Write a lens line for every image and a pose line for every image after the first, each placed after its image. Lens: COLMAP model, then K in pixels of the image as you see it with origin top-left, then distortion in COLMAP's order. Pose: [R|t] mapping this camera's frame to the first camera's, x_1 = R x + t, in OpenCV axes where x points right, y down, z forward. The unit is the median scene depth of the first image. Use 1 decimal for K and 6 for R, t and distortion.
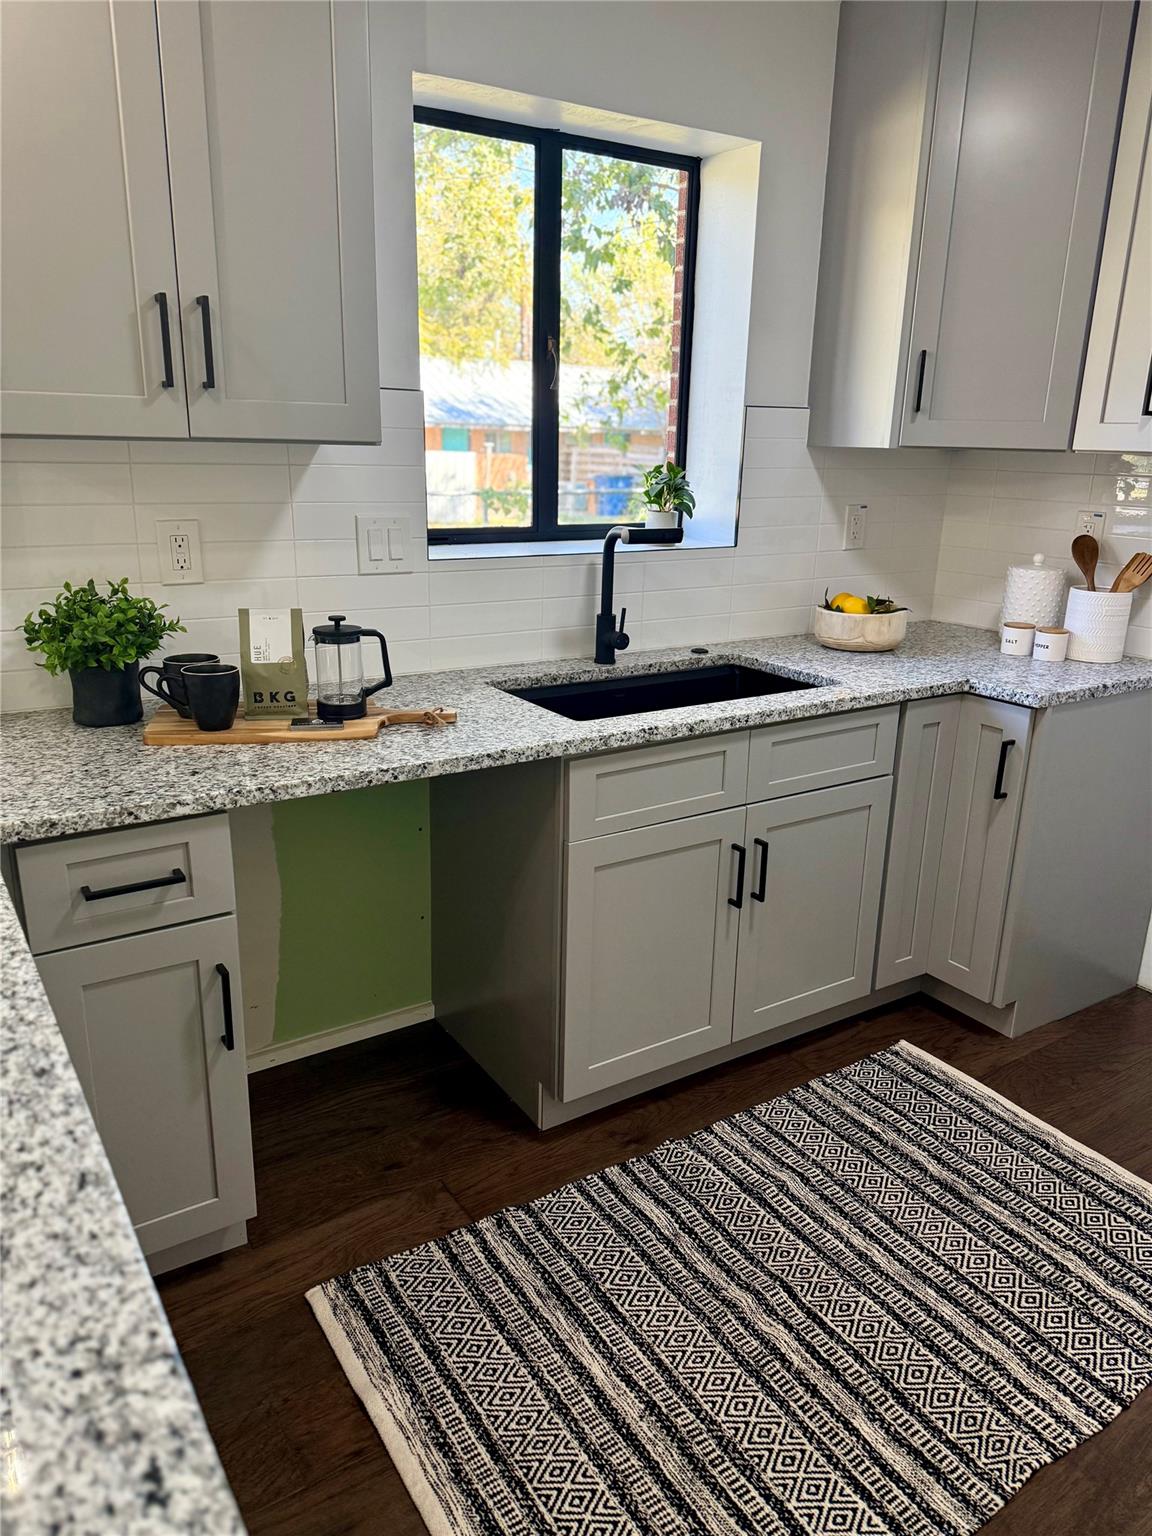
lens RADIAL K [[1064.9, 0, 587.7], [0, 1064.9, 770.2], [0, 0, 1]] dist [0.011616, -0.003933]
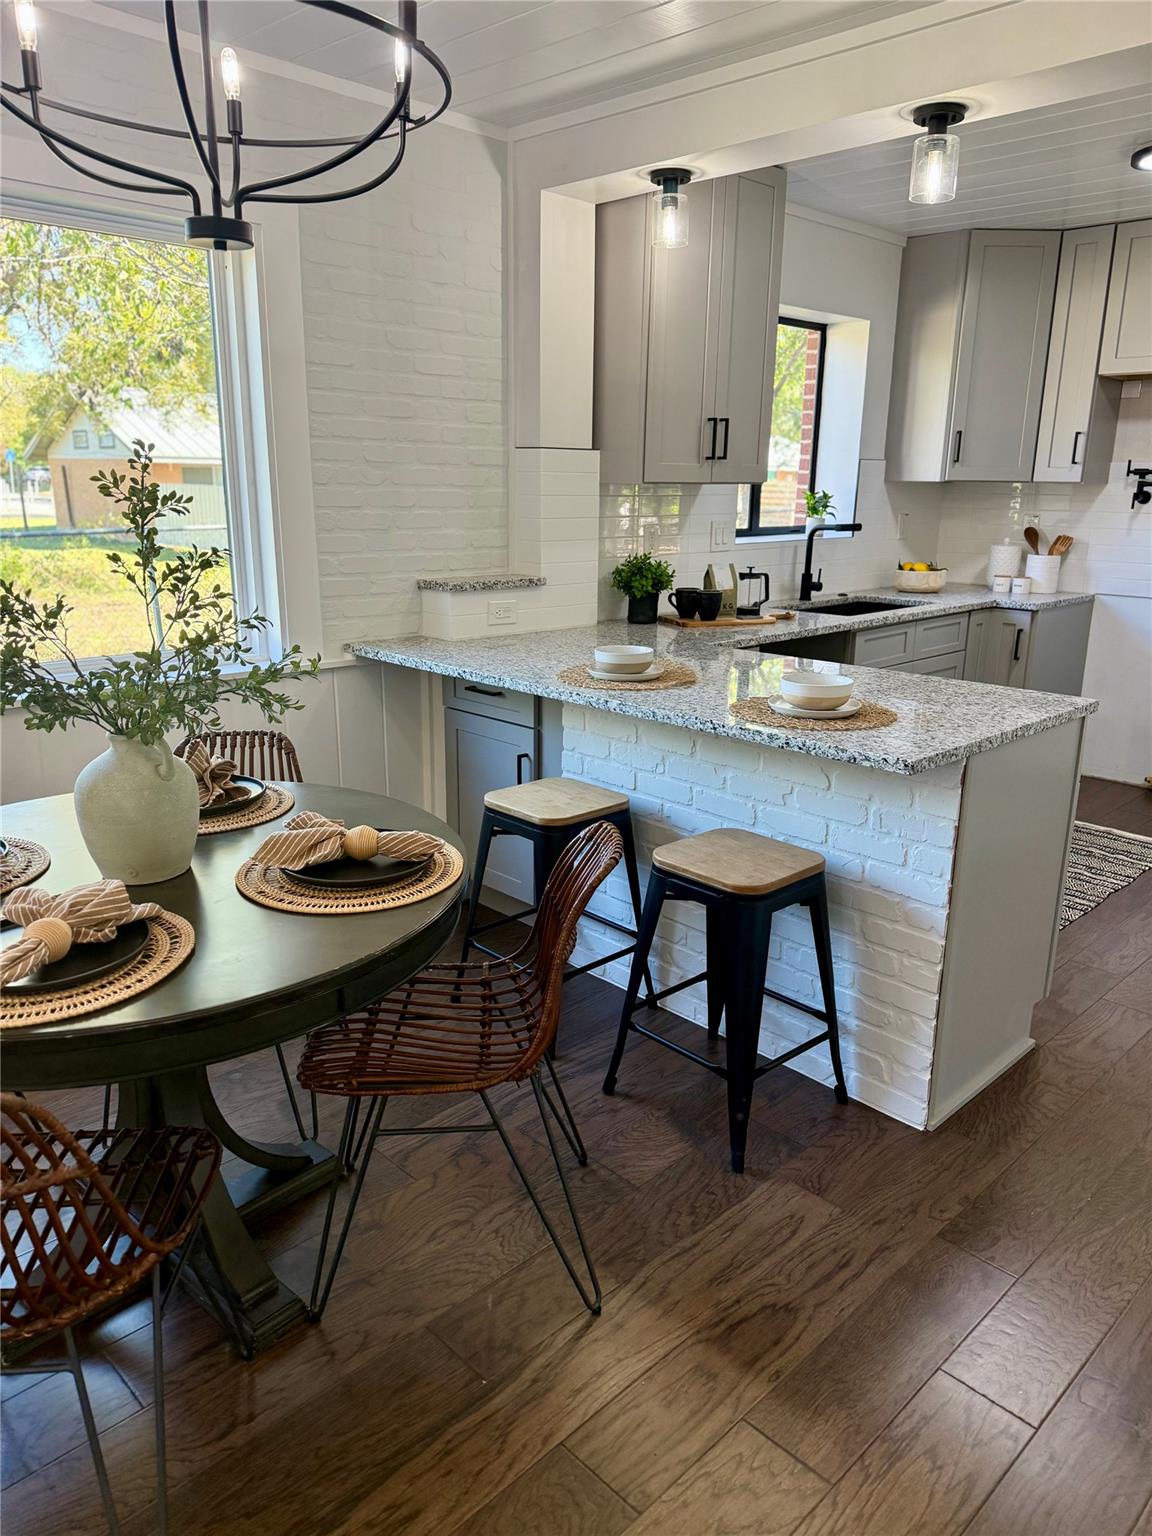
lens RADIAL K [[1064.9, 0, 566.5], [0, 1064.9, 779.0], [0, 0, 1]] dist [0.011616, -0.003933]
pose [[0.982310, -0.063175, 0.176283, -0.724381], [0.067055, 0.997619, -0.016134, 0.205211], [-0.174844, 0.027670, 0.984207, -0.713272]]
